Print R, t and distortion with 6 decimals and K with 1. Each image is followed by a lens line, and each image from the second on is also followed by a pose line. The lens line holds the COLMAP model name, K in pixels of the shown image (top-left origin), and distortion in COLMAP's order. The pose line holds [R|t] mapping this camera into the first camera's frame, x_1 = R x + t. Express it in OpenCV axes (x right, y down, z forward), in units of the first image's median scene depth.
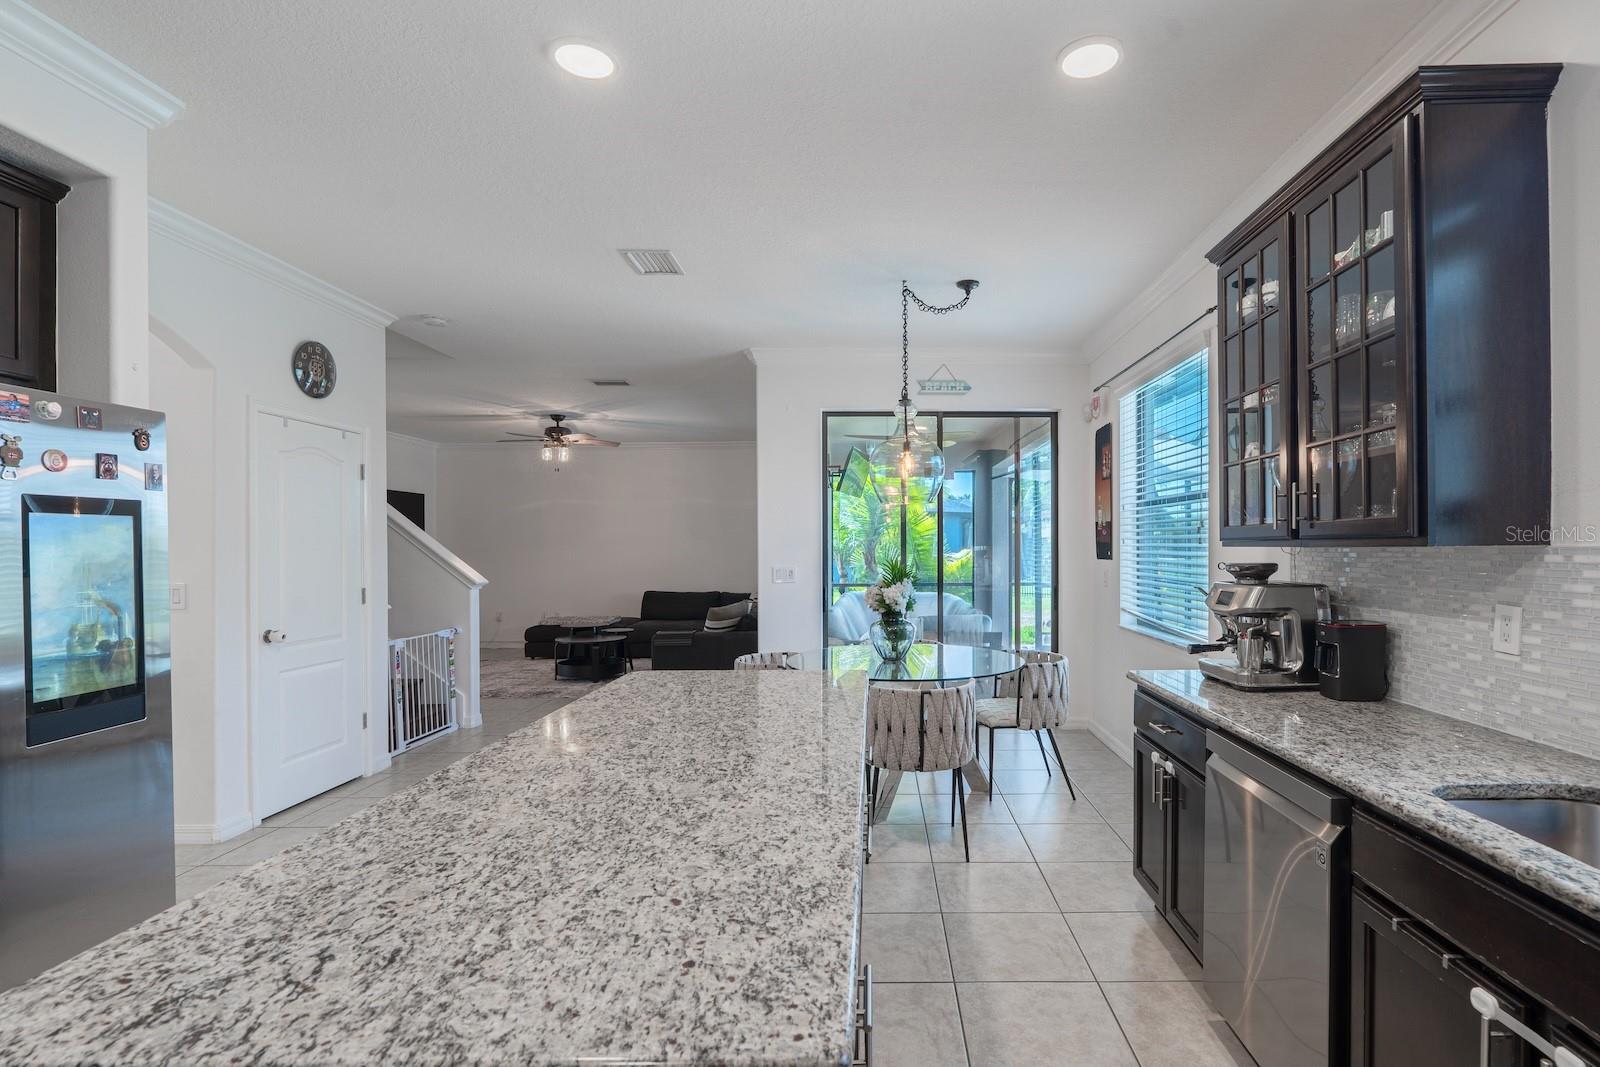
lens RADIAL K [[762.5, 0, 881.4], [0, 762.5, 549.7], [0, 0, 1]] dist [-0.002521, 0.000539]
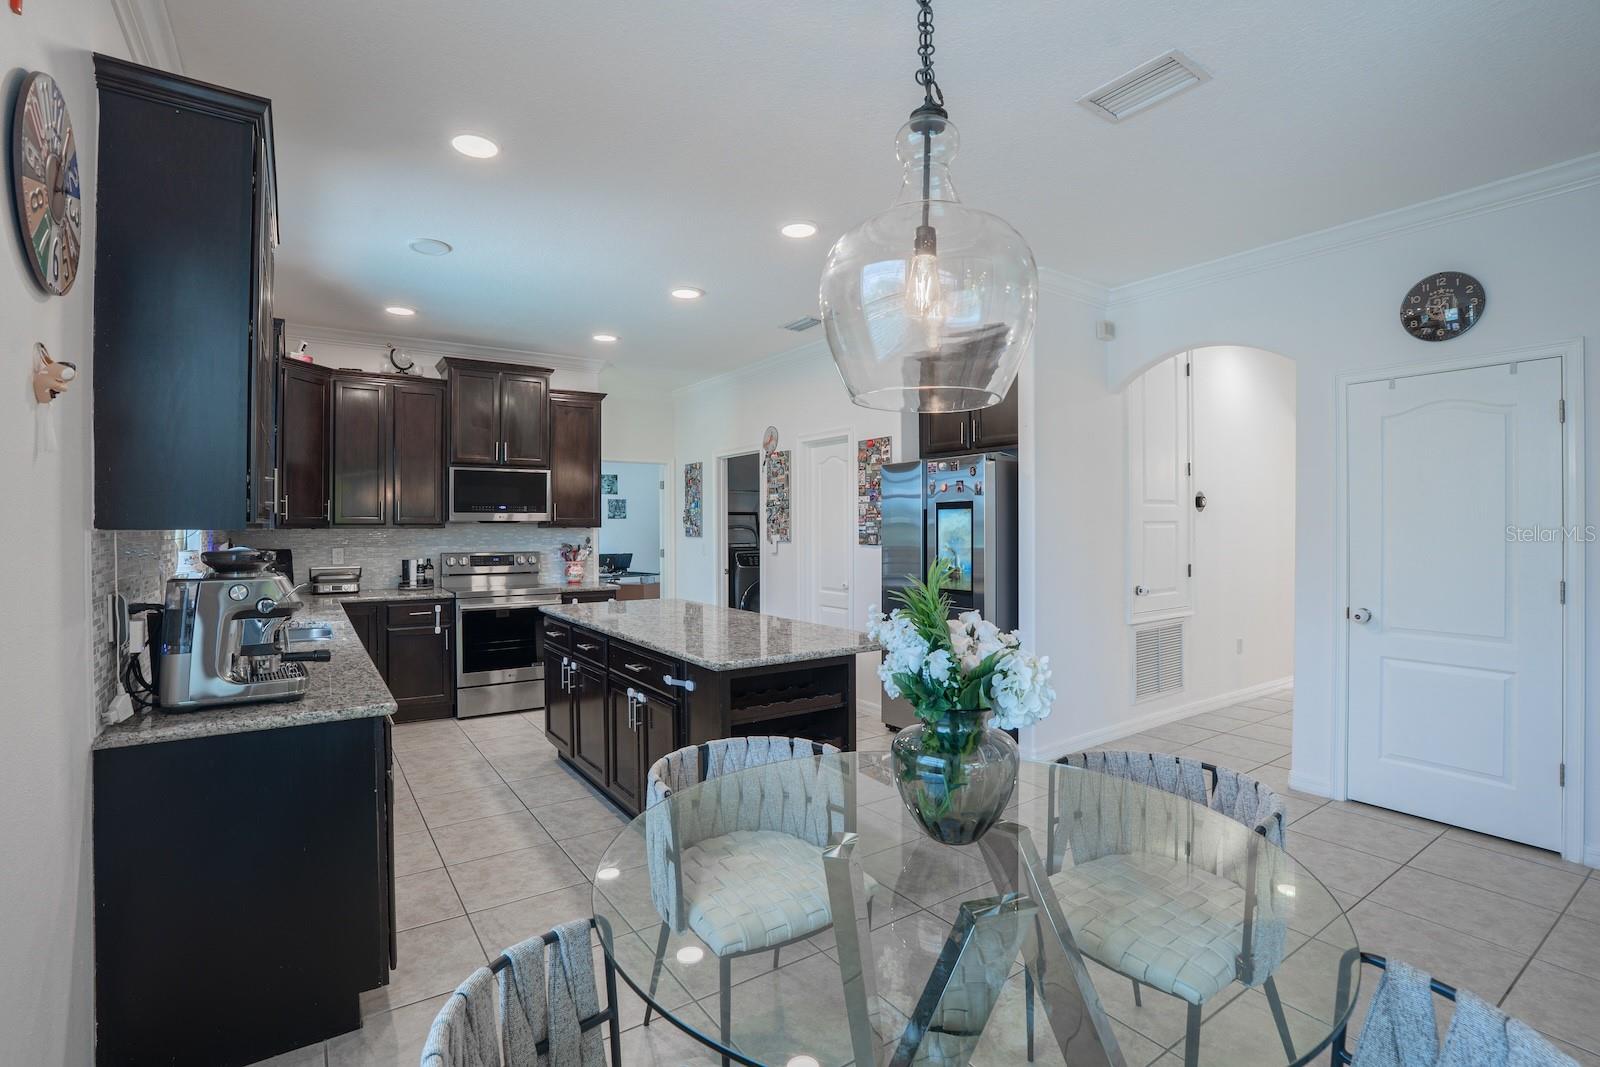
lens RADIAL K [[744.4, 0, 774.2], [0, 744.4, 528.2], [0, 0, 1]] dist [-0.054590, 0.000572]
pose [[-0.842481, 0.009629, -0.538640, 0.432921], [0.004921, 0.999936, 0.010179, -0.011570], [0.538704, 0.005925, -0.842474, 1.953814]]
